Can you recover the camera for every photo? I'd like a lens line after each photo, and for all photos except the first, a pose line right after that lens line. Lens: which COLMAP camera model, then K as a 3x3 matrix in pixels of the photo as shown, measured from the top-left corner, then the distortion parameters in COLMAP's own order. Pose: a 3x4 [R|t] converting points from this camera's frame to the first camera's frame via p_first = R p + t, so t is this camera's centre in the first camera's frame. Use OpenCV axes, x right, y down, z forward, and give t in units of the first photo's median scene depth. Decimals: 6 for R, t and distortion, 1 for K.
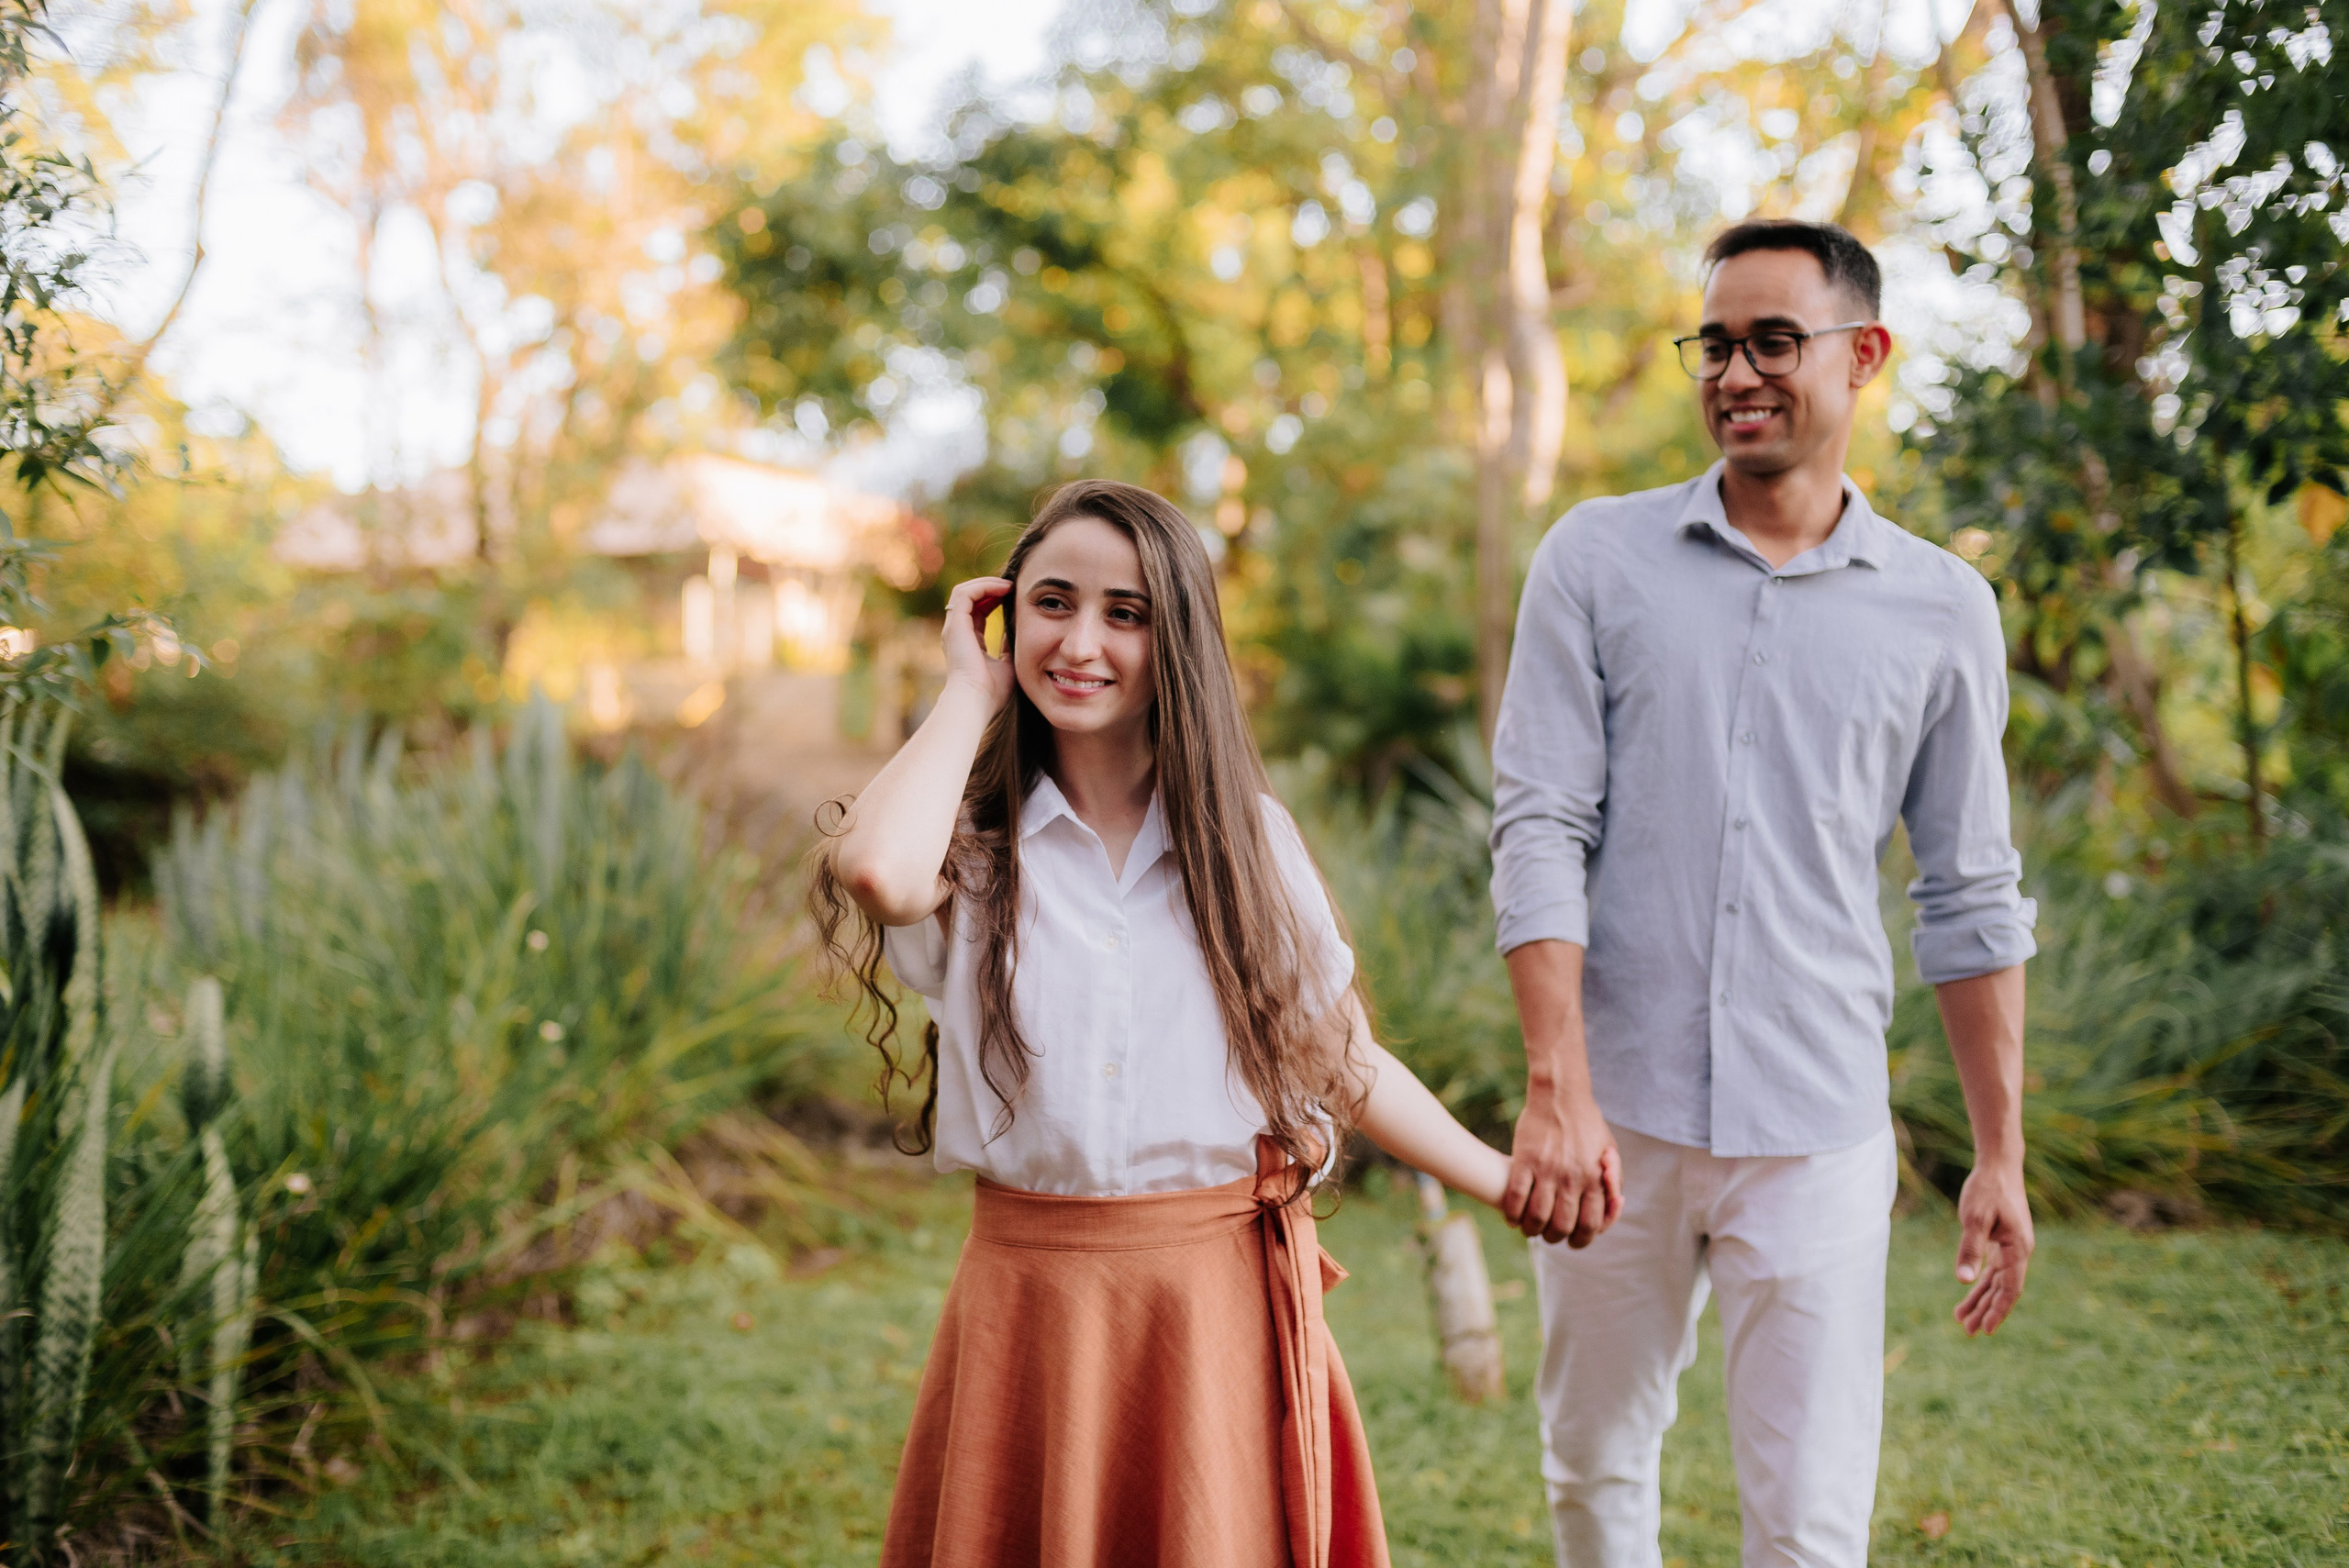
lens RADIAL K [[3320.0, 0, 1231.1], [0, 3320.0, 777.7], [0, 0, 1]] dist [0.012779, -0.219807]
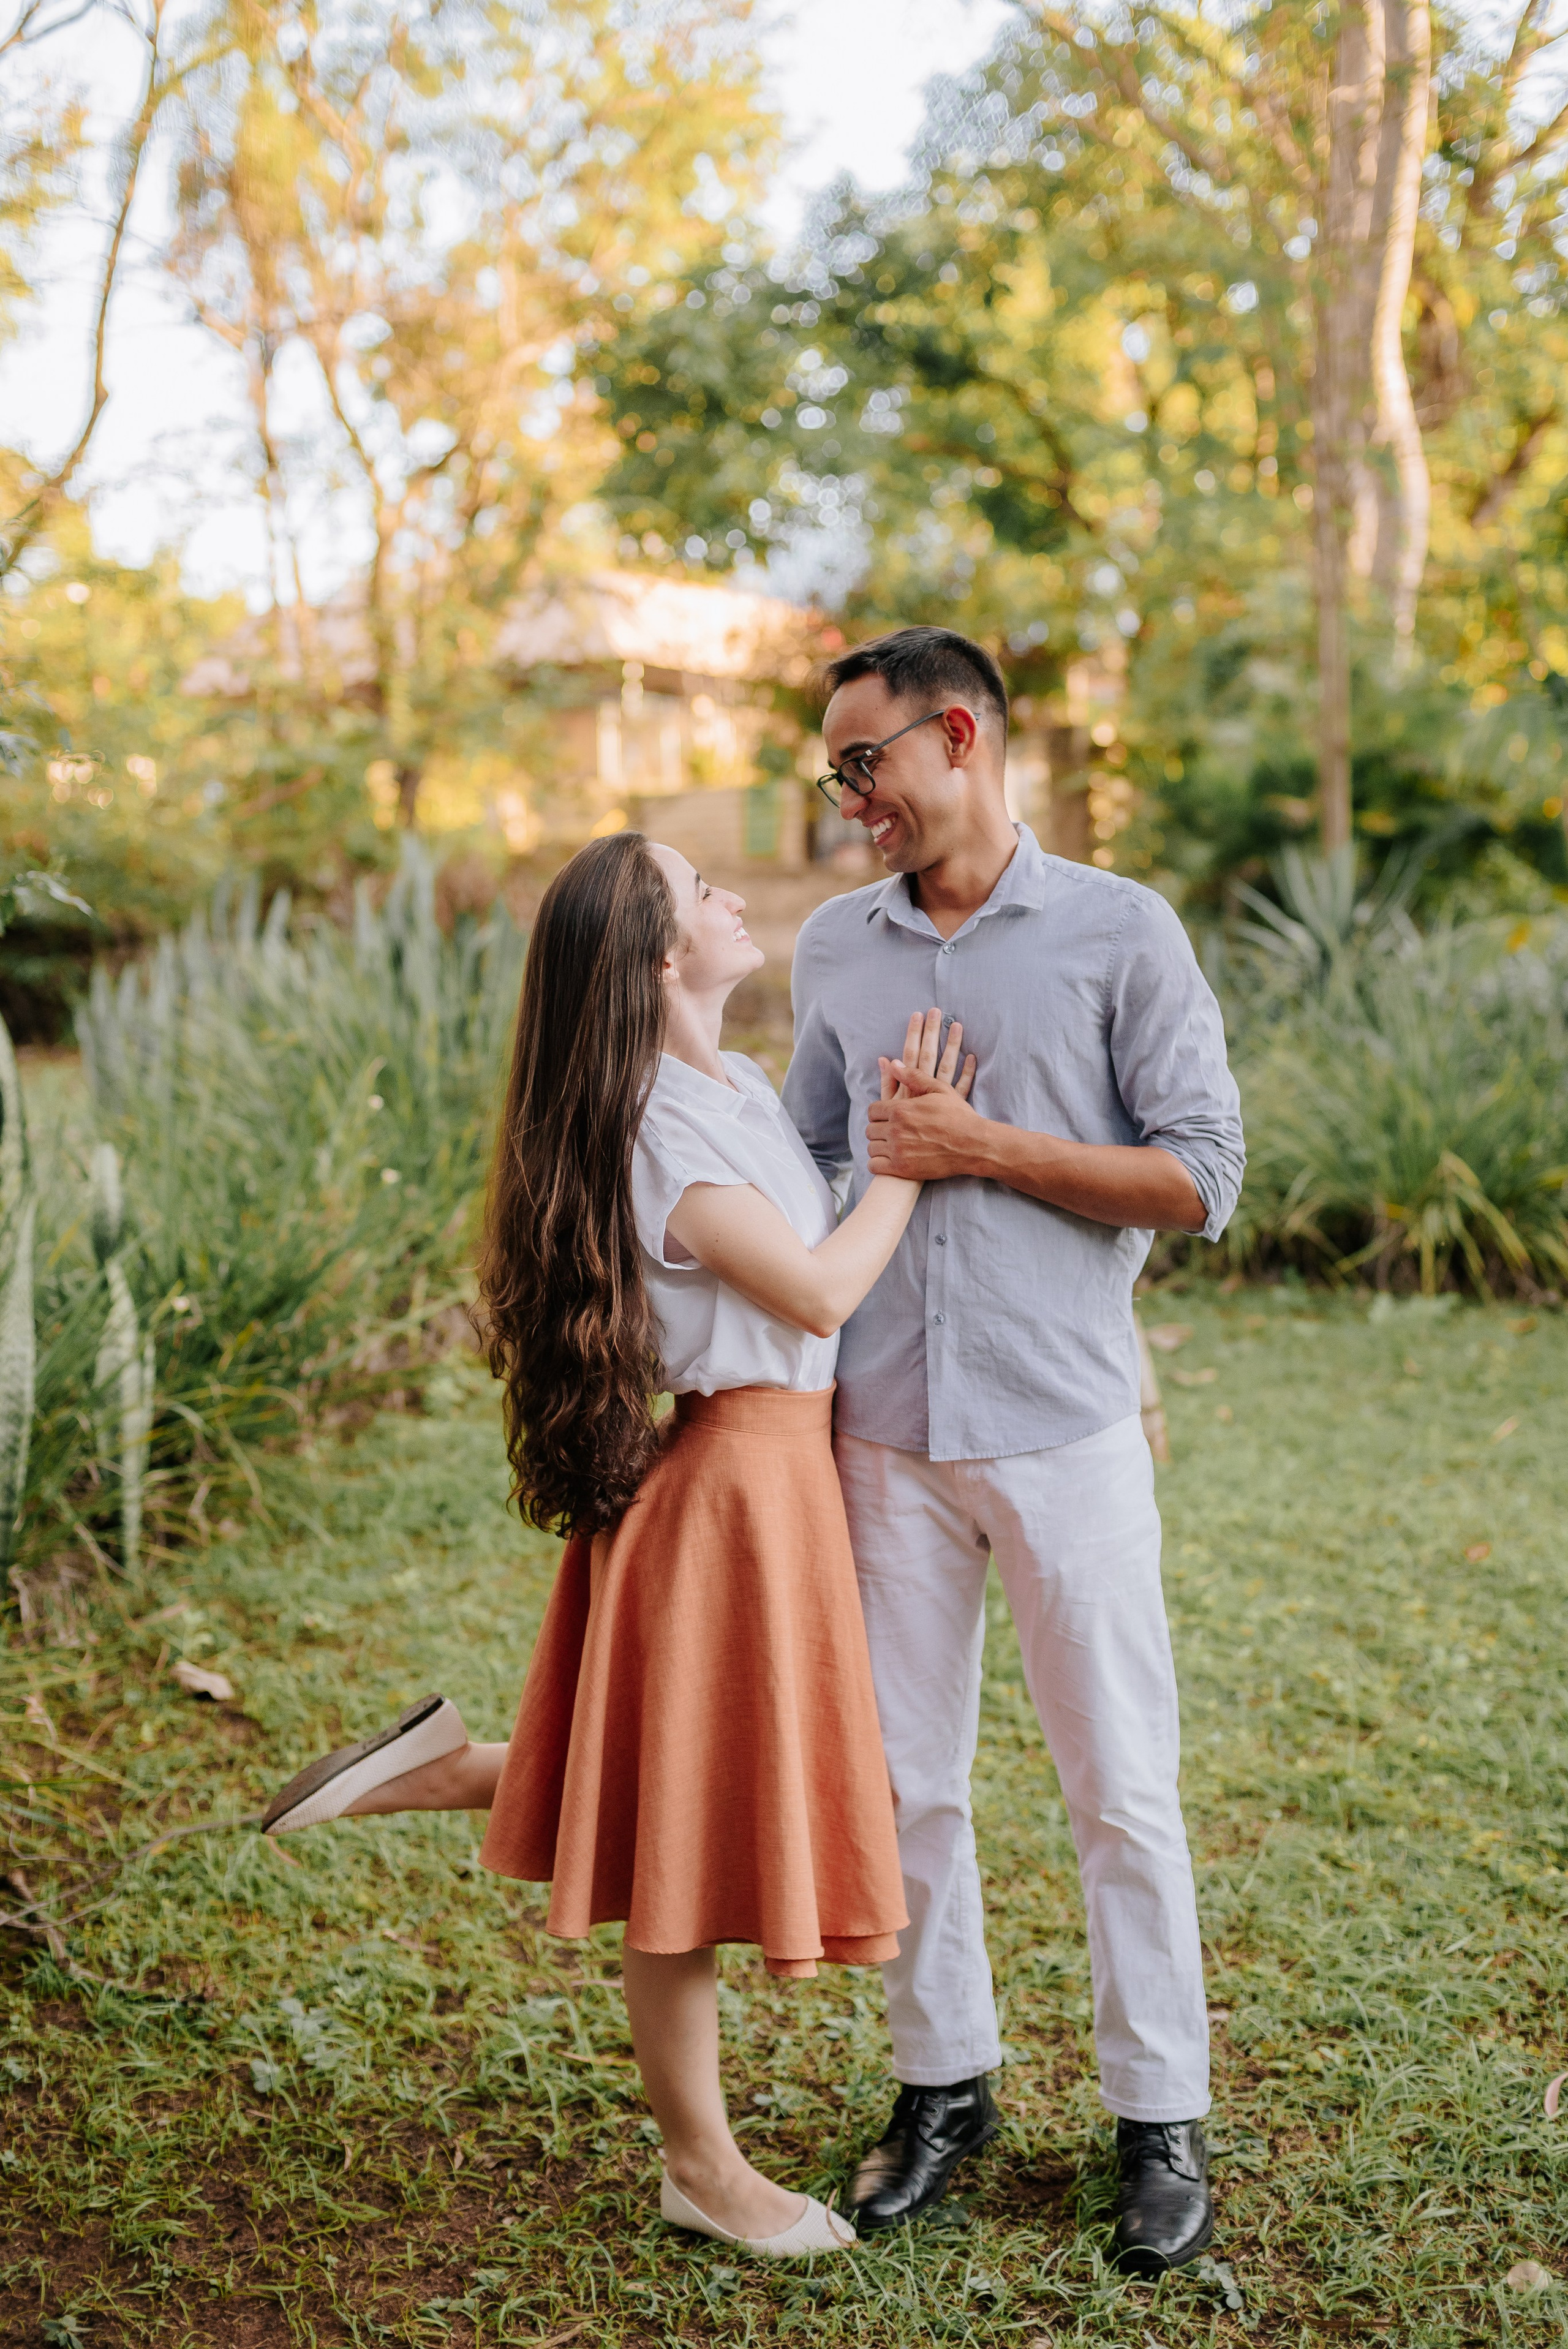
lens RADIAL K [[3320.1, 0, 784.0], [0, 3320.1, 1174.5], [0, 0, 1]] dist [0.012779, -0.219807]
pose [[0.993940, -0.021314, -0.107839, 0.070763], [0.030432, 0.996032, 0.083628, -0.021530], [0.105628, -0.086403, 0.990645, -0.190969]]
